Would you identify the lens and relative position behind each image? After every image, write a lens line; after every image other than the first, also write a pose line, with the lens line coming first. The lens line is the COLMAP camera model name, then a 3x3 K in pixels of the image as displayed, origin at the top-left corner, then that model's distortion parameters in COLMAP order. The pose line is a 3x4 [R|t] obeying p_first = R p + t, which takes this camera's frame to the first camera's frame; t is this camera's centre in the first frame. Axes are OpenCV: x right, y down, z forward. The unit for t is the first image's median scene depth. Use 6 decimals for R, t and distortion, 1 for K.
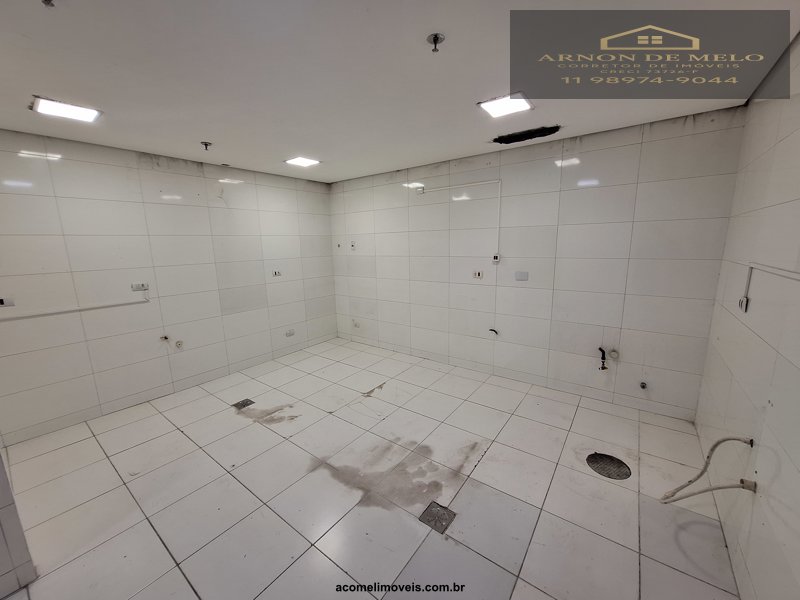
lens RADIAL K [[315.5, 0, 401.1], [0, 315.5, 301.0], [0, 0, 1]] dist [-0.006121, 0.000956]
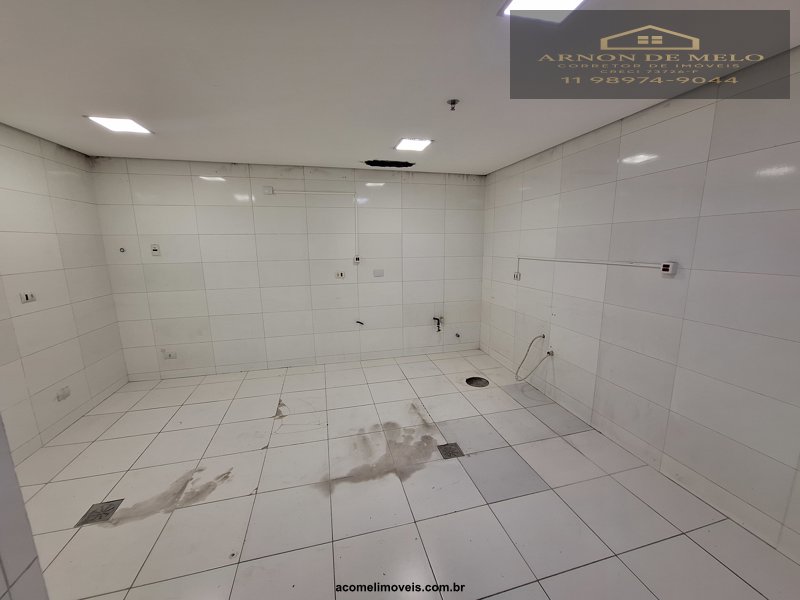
lens RADIAL K [[315.5, 0, 402.7], [0, 315.5, 301.4], [0, 0, 1]] dist [-0.006121, 0.000956]
pose [[0.627074, -0.126876, 0.768557, -0.588173], [0.138695, 0.989066, 0.050116, -0.021013], [-0.766513, 0.075168, 0.637815, 0.159239]]
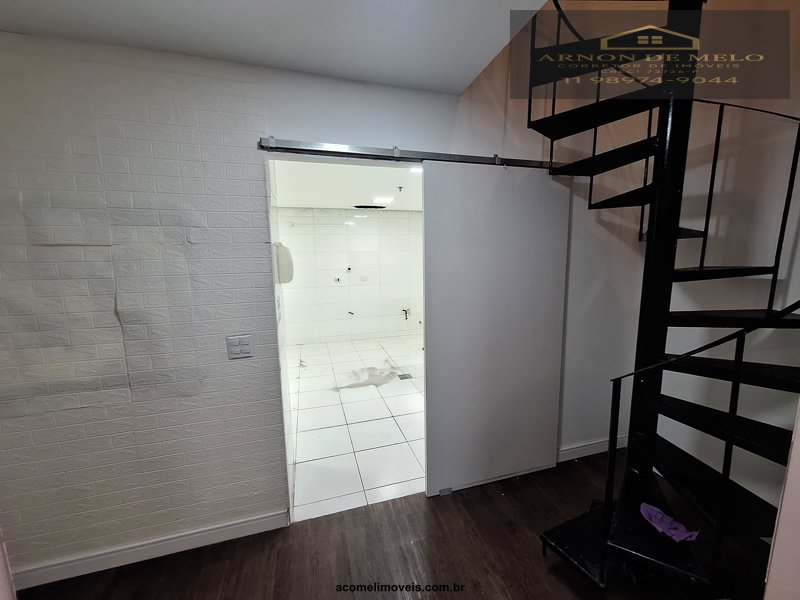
lens RADIAL K [[315.5, 0, 400.8], [0, 315.5, 303.3], [0, 0, 1]] dist [-0.006121, 0.000956]
pose [[0.597832, -0.110464, 0.793974, -1.048599], [0.149076, 0.988503, 0.025280, 0.051068], [-0.787638, 0.103249, 0.607425, -0.278091]]
